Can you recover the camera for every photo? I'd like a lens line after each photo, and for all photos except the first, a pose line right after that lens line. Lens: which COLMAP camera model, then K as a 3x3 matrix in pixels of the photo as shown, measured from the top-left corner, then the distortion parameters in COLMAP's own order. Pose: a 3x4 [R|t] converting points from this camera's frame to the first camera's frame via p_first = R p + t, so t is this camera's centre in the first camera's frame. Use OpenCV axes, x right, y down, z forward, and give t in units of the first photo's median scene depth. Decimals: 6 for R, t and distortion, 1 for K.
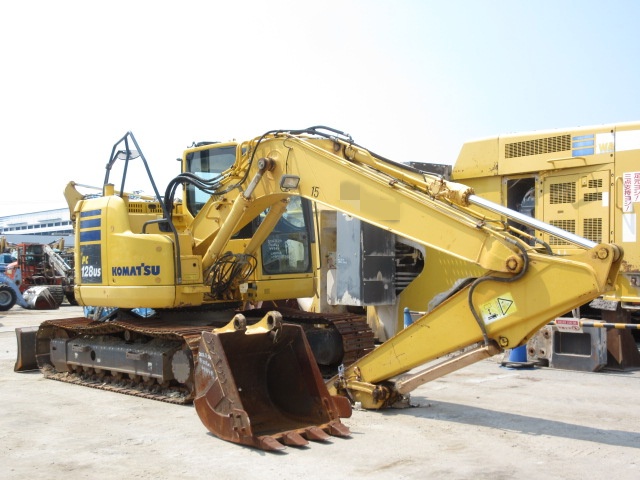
lens RADIAL K [[831.9, 0, 320.0], [0, 831.9, 240.0], [0, 0, 1]] dist [-0.129804, 0.003275]
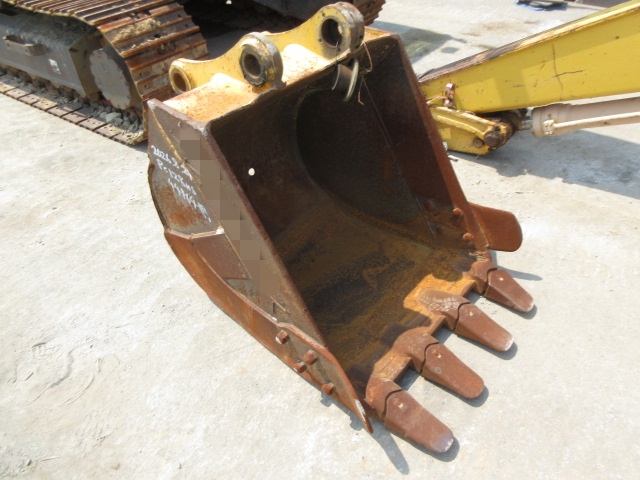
lens RADIAL K [[478.0, 0, 320.0], [0, 478.0, 240.0], [0, 0, 1]] dist [-0.002813, -0.000415]
pose [[0.979515, -0.135275, 0.149166, -0.101261], [0.003621, 0.752471, 0.658616, 0.024553], [-0.201337, -0.644584, 0.737546, 0.732749]]
